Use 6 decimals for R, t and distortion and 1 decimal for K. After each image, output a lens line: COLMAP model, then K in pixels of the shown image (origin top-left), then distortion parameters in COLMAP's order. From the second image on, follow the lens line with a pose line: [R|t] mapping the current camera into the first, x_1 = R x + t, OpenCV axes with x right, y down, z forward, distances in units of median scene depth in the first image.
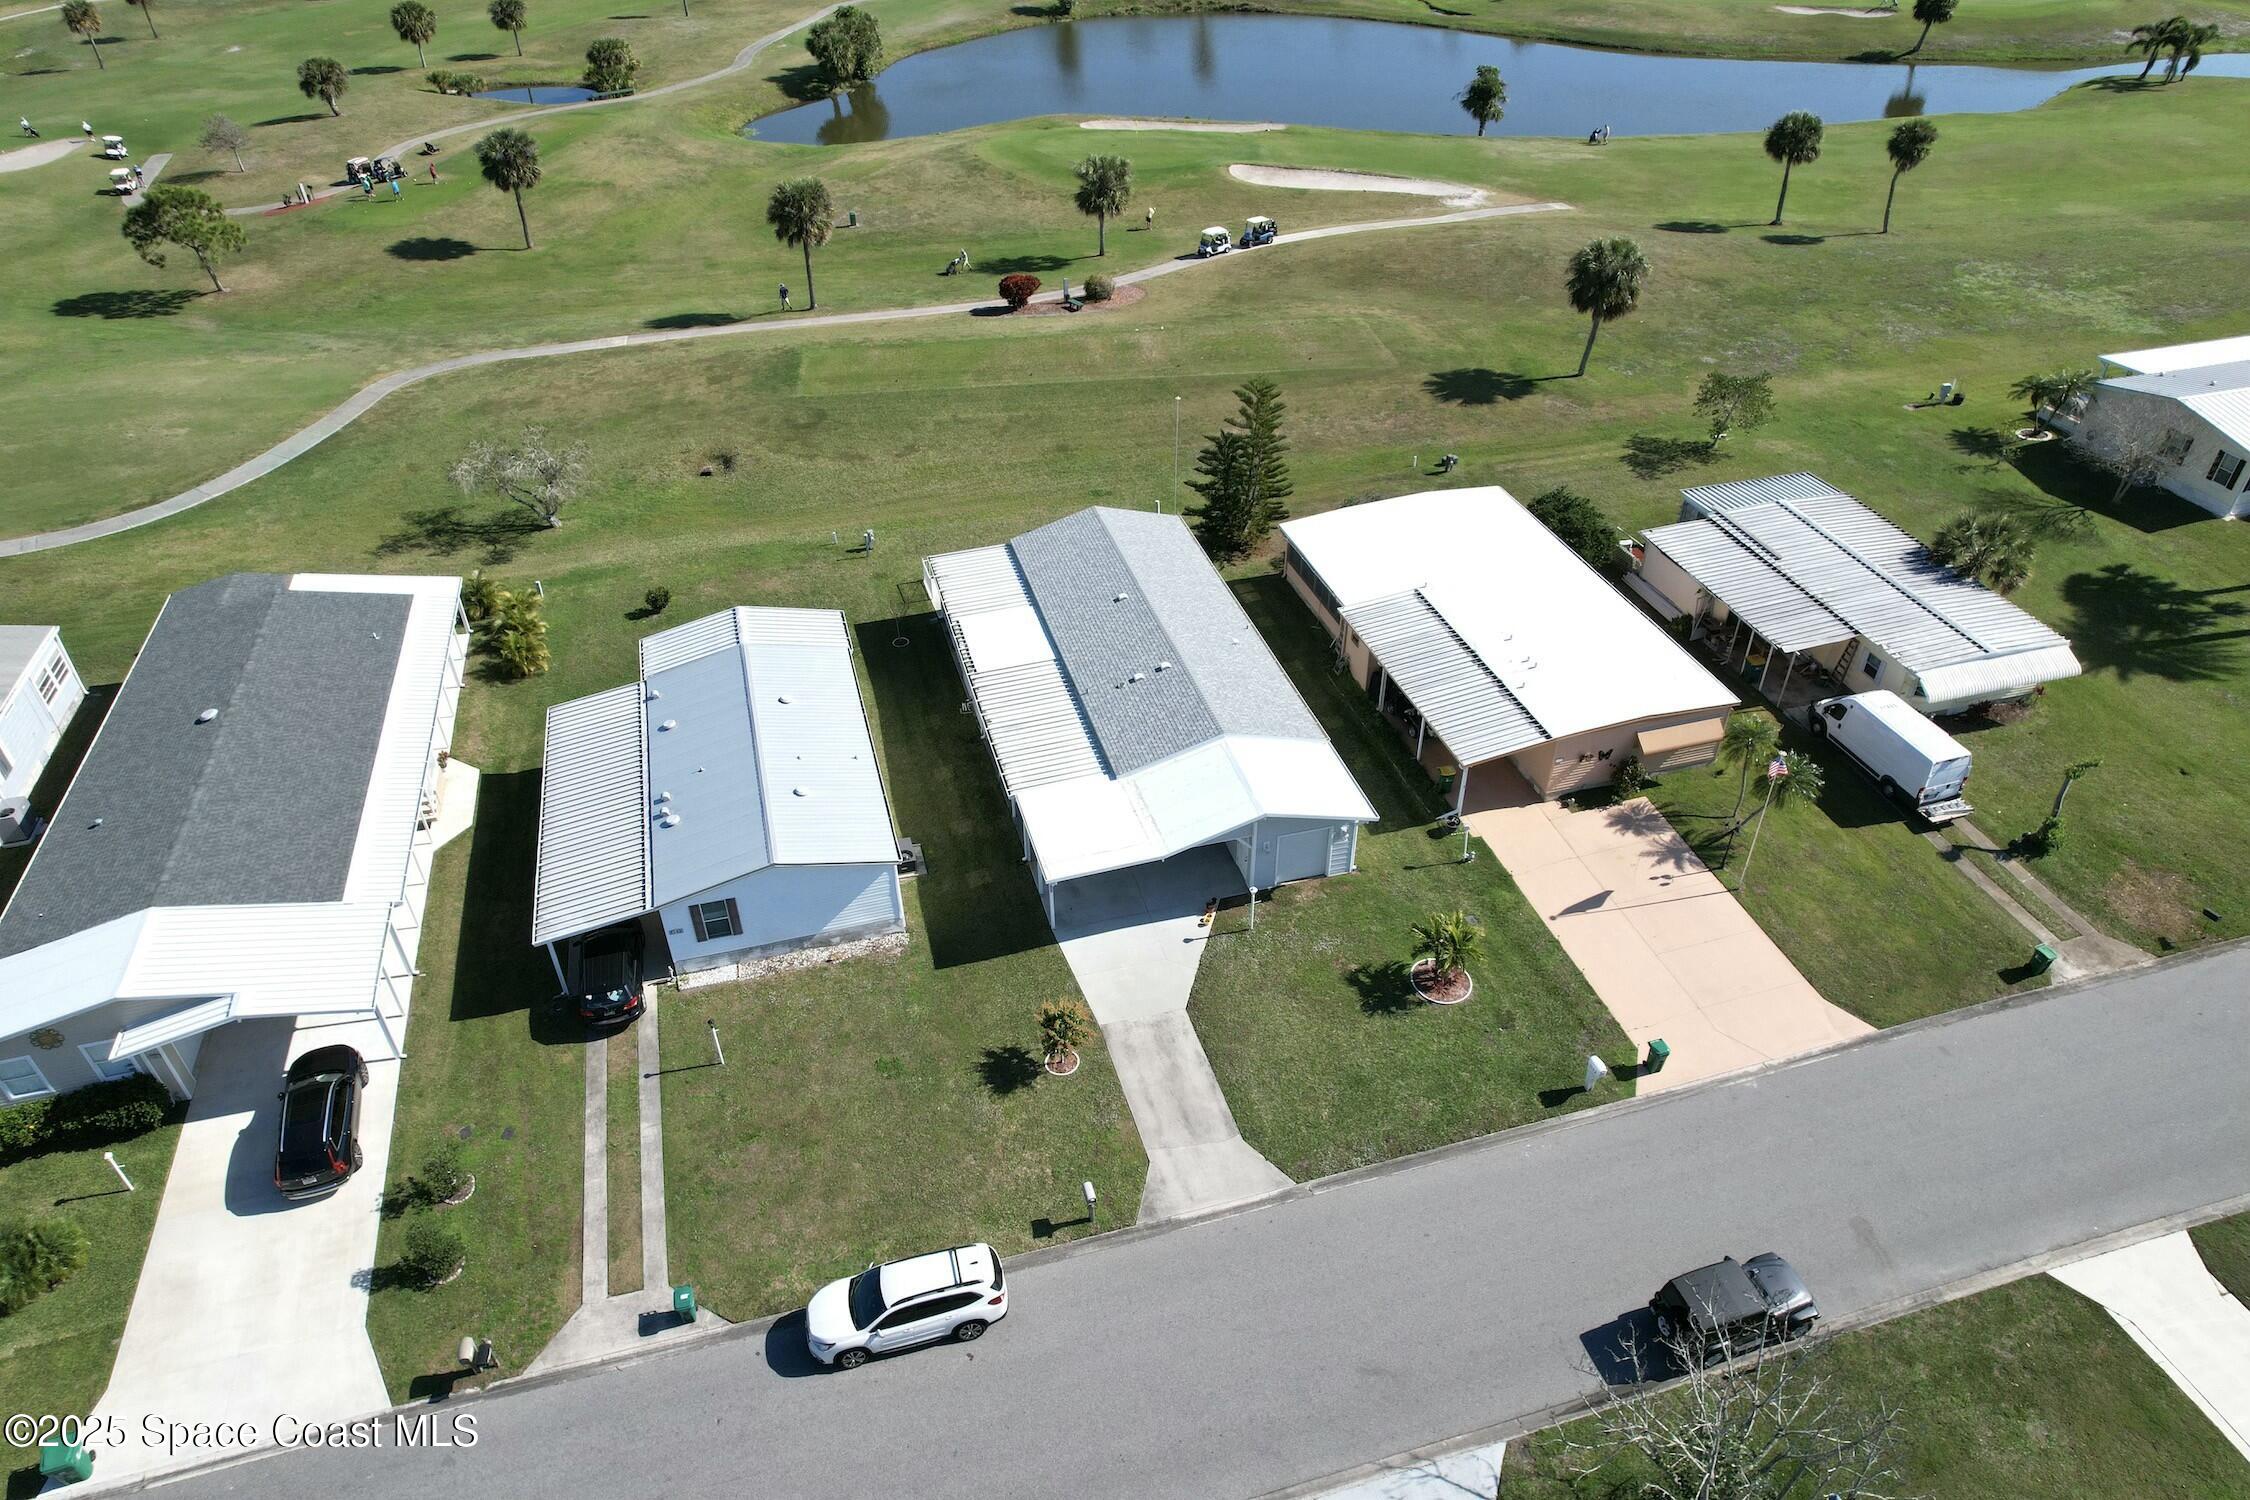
lens RADIAL K [[1444.9, 0, 1125.0], [0, 1444.9, 750.0], [0, 0, 1]] dist [-0.058868, 0.036031]
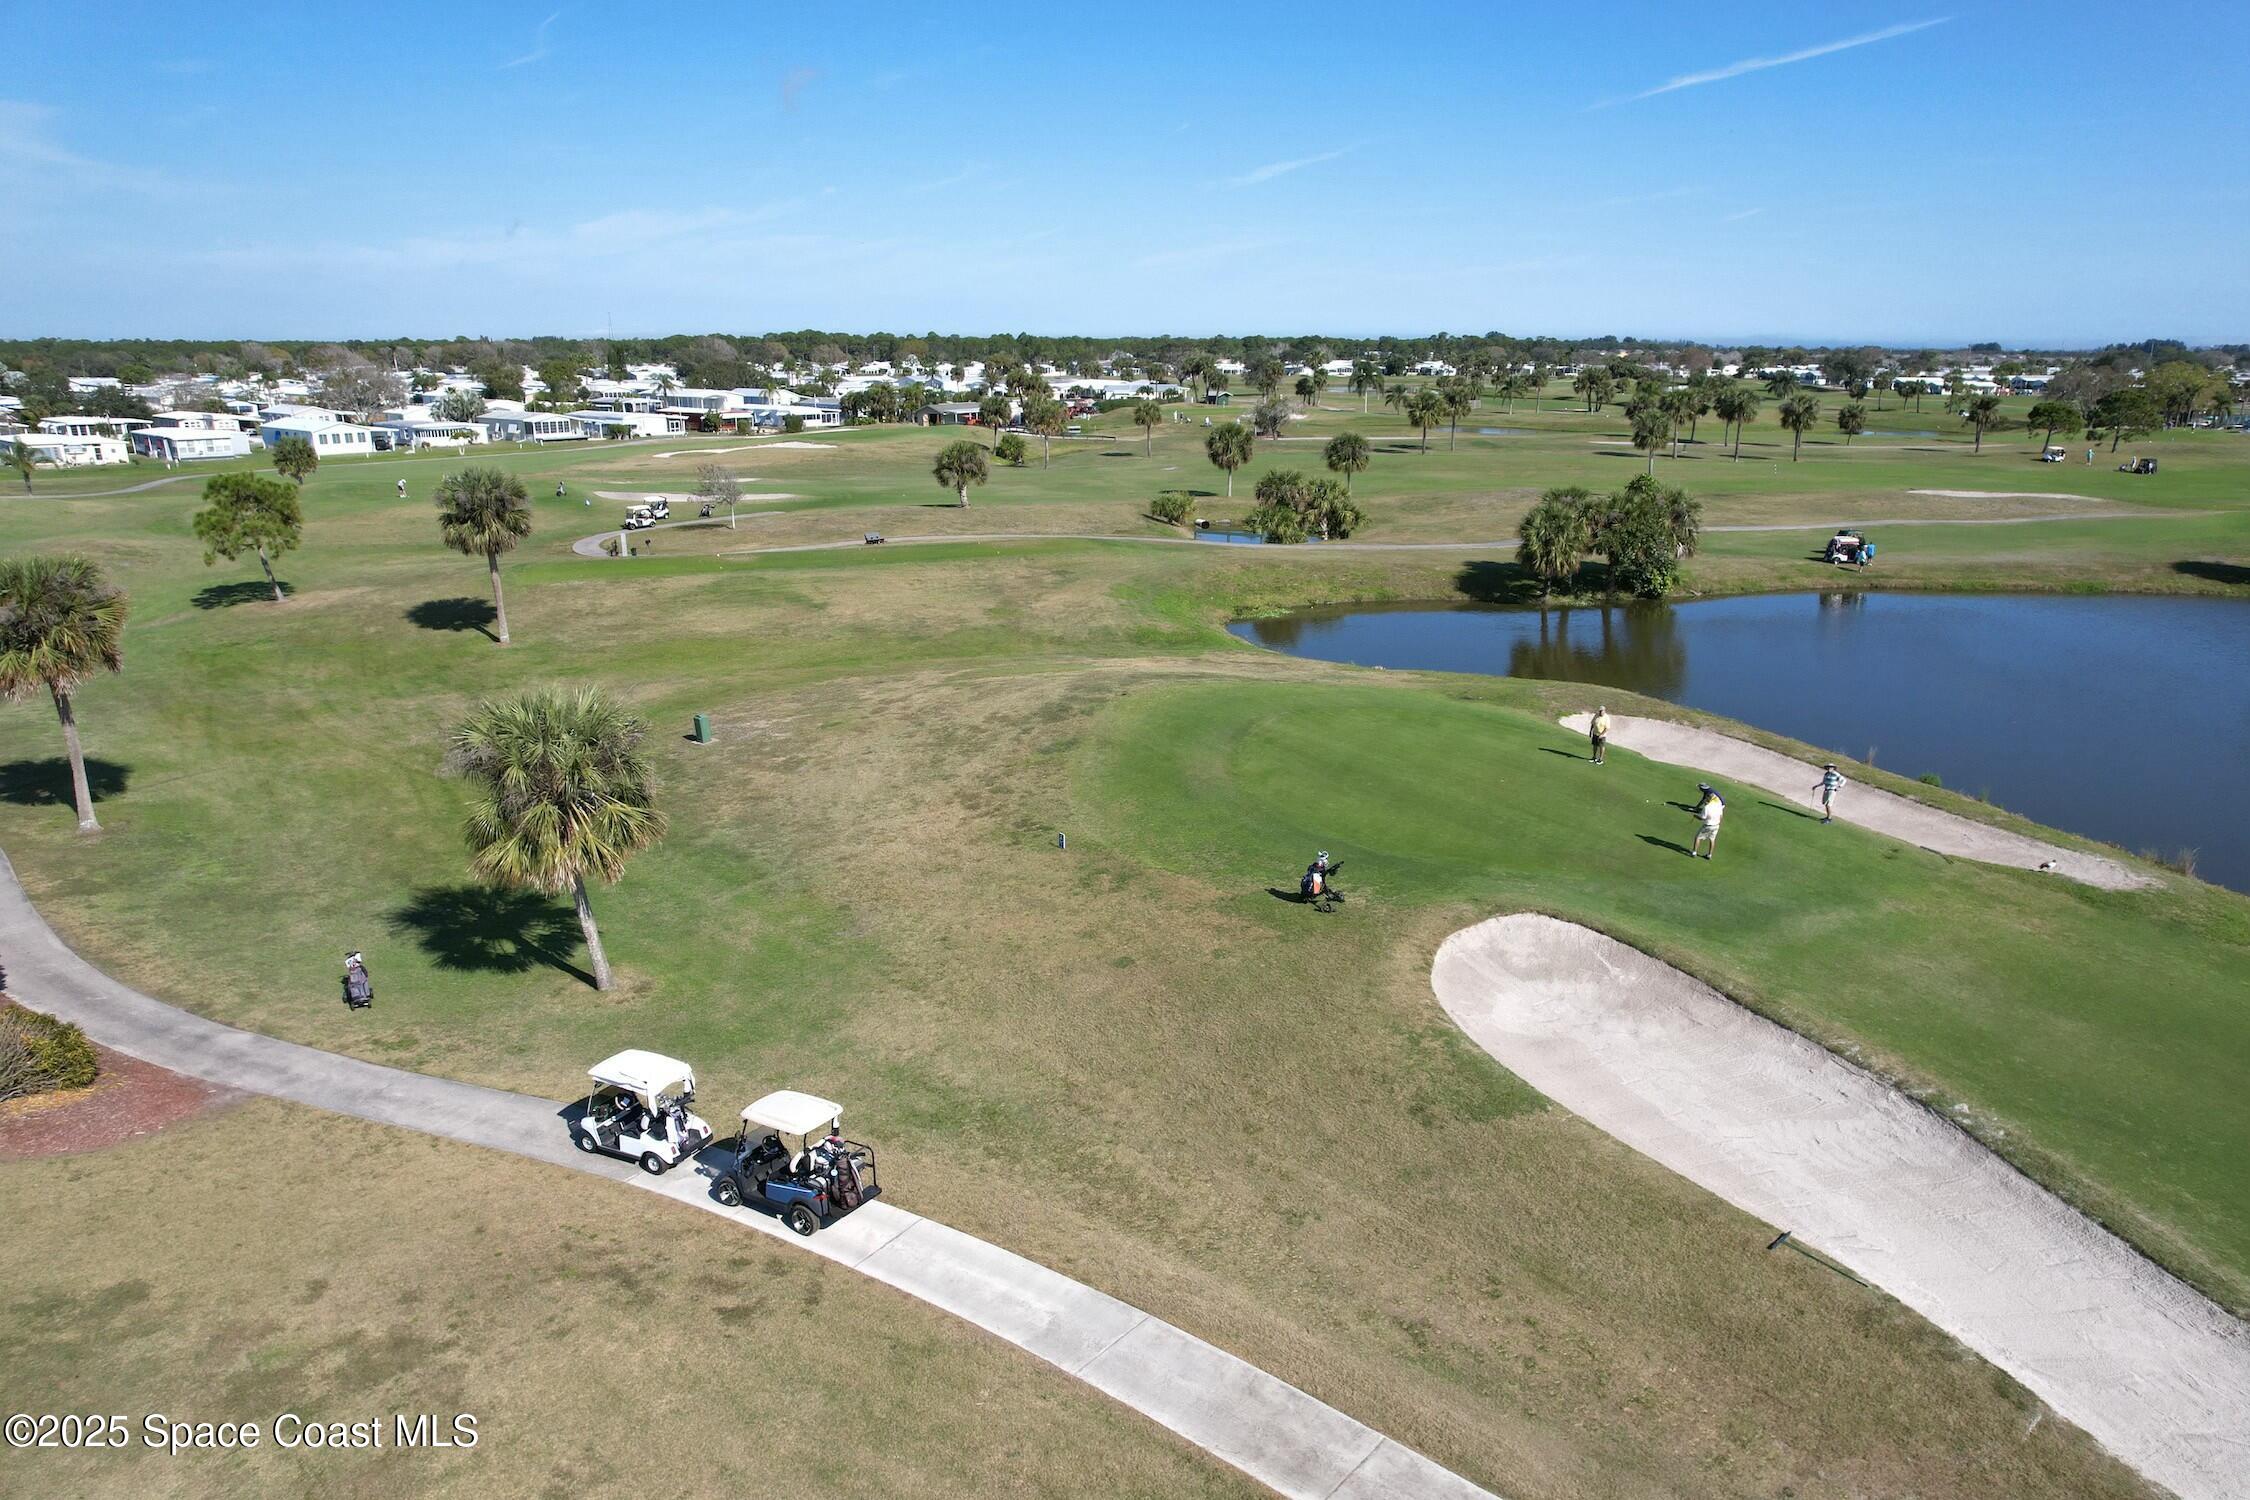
lens RADIAL K [[1444.9, 0, 1125.0], [0, 1444.9, 750.0], [0, 0, 1]] dist [-0.058868, 0.036031]
pose [[0.514515, 0.241420, -0.822794, 0.587706], [-0.508987, 0.858204, -0.066473, -0.862360], [0.690077, 0.452992, 0.564439, 1.766081]]
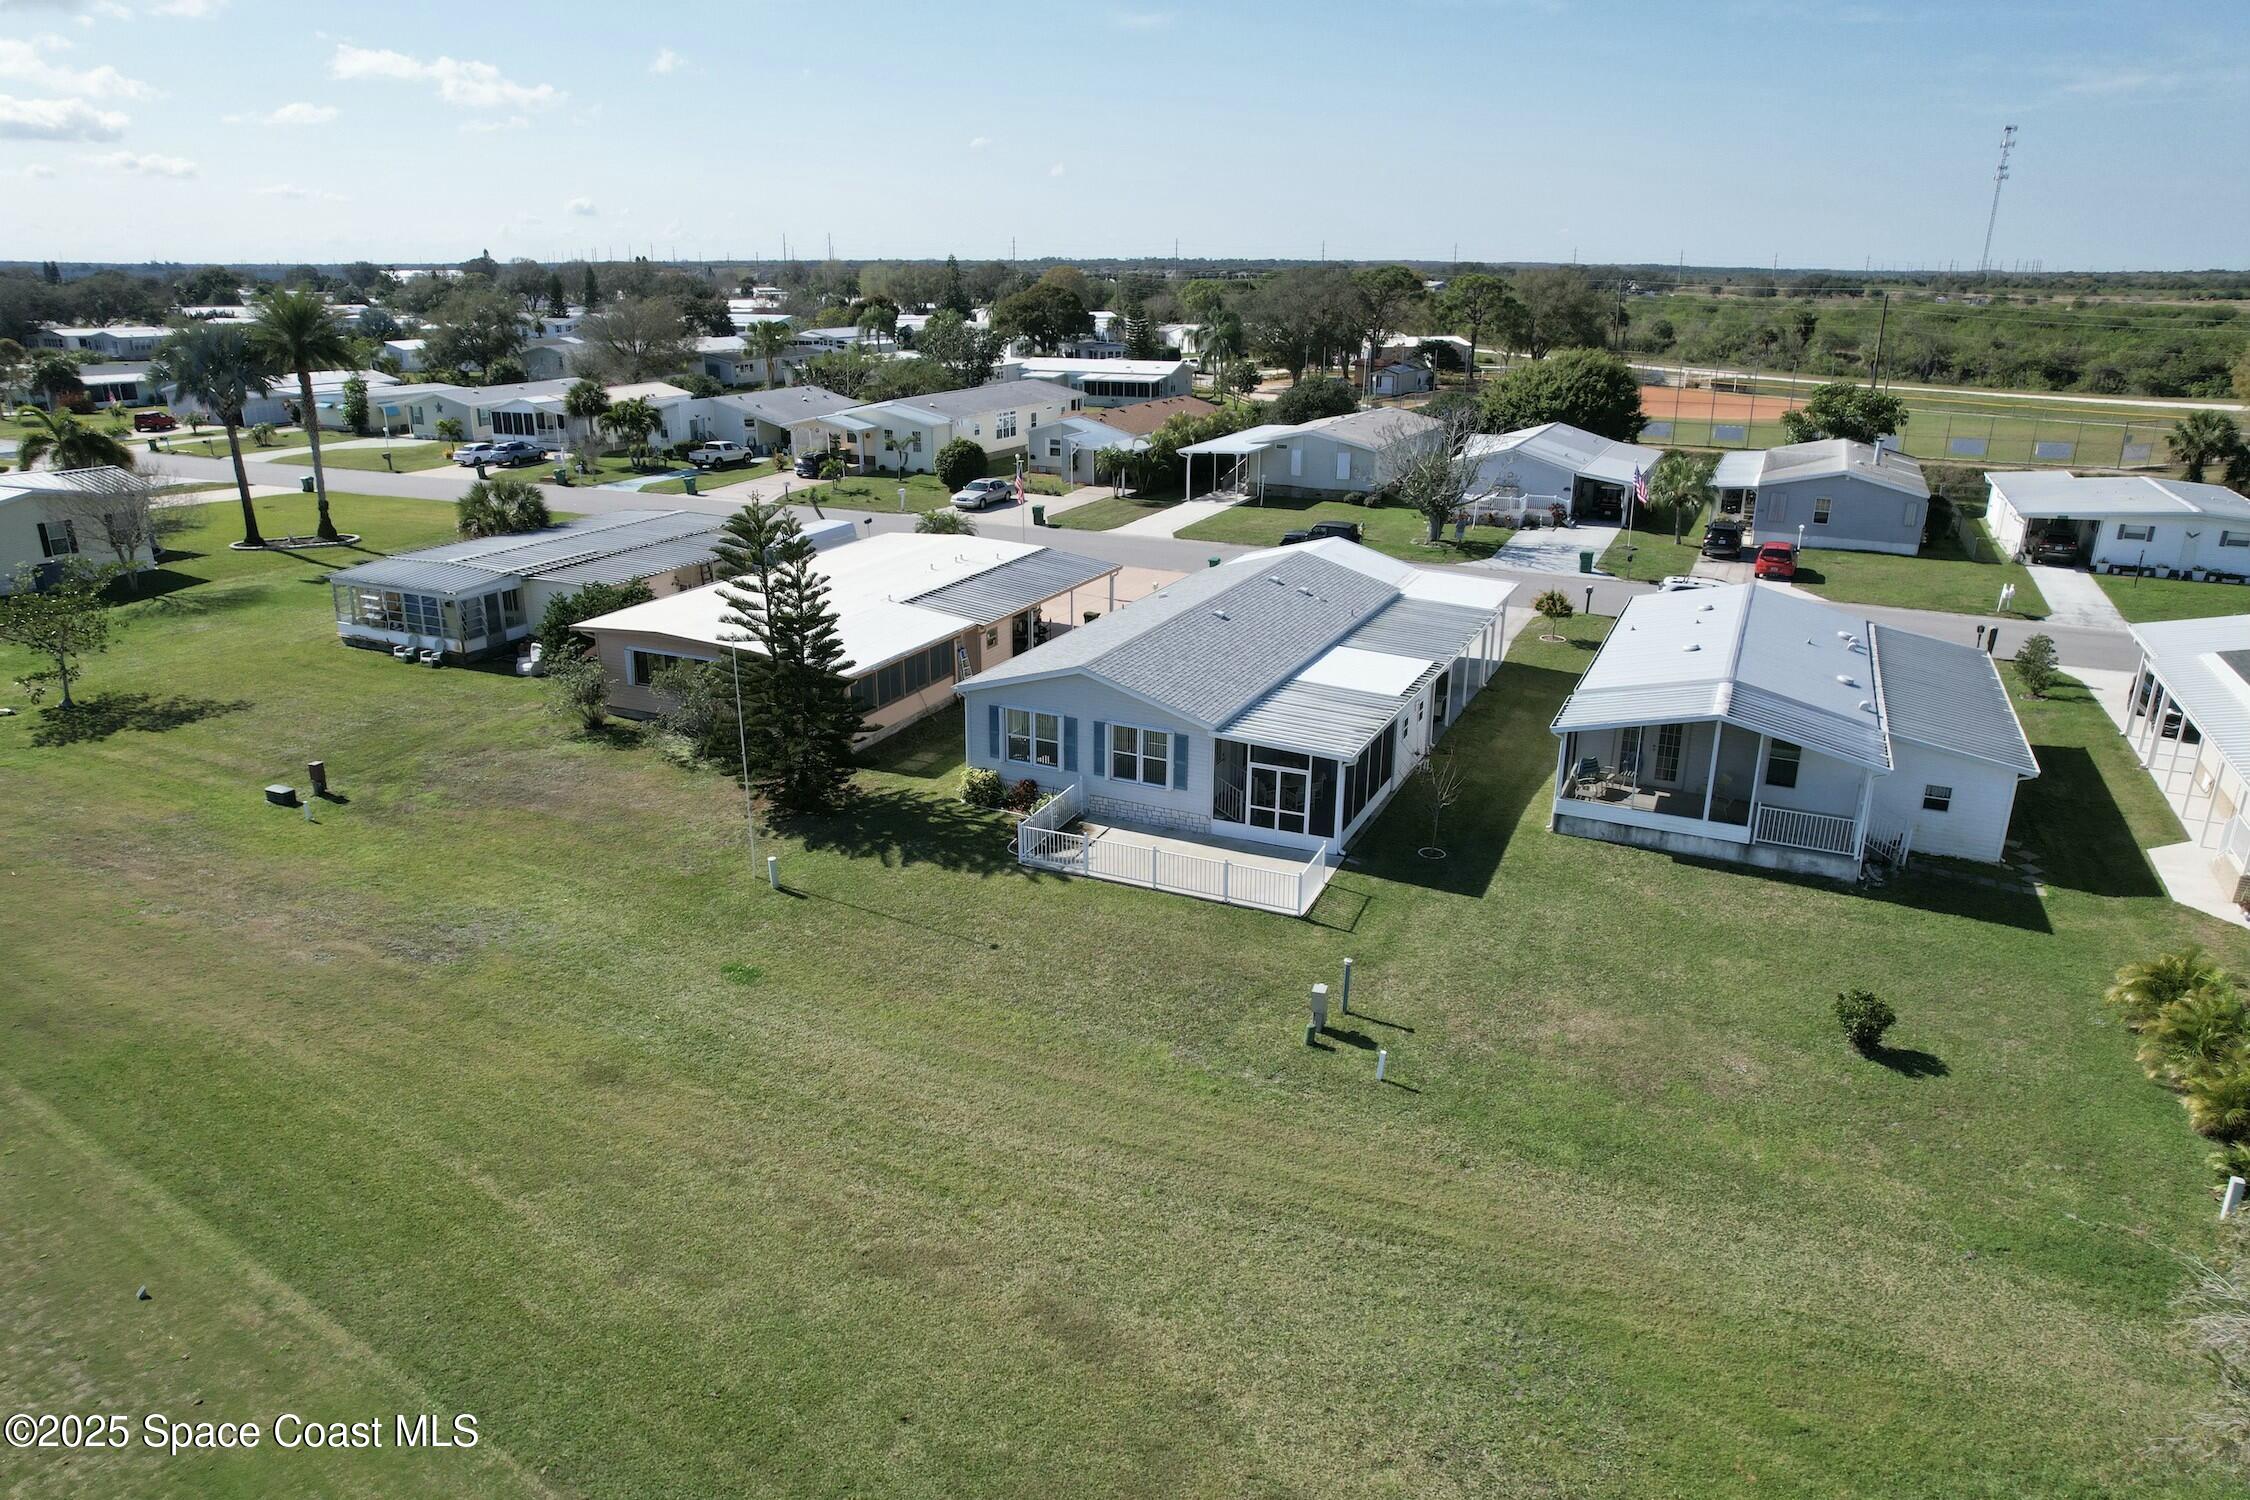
lens RADIAL K [[1436.1, 0, 1129.8], [0, 1436.1, 747.2], [0, 0, 1]] dist [-0.087070, 0.082506]
pose [[-0.756870, -0.204037, 0.620900, -0.487080], [0.386230, 0.626747, 0.676768, -0.640006], [-0.527233, 0.752036, -0.395560, 1.477568]]
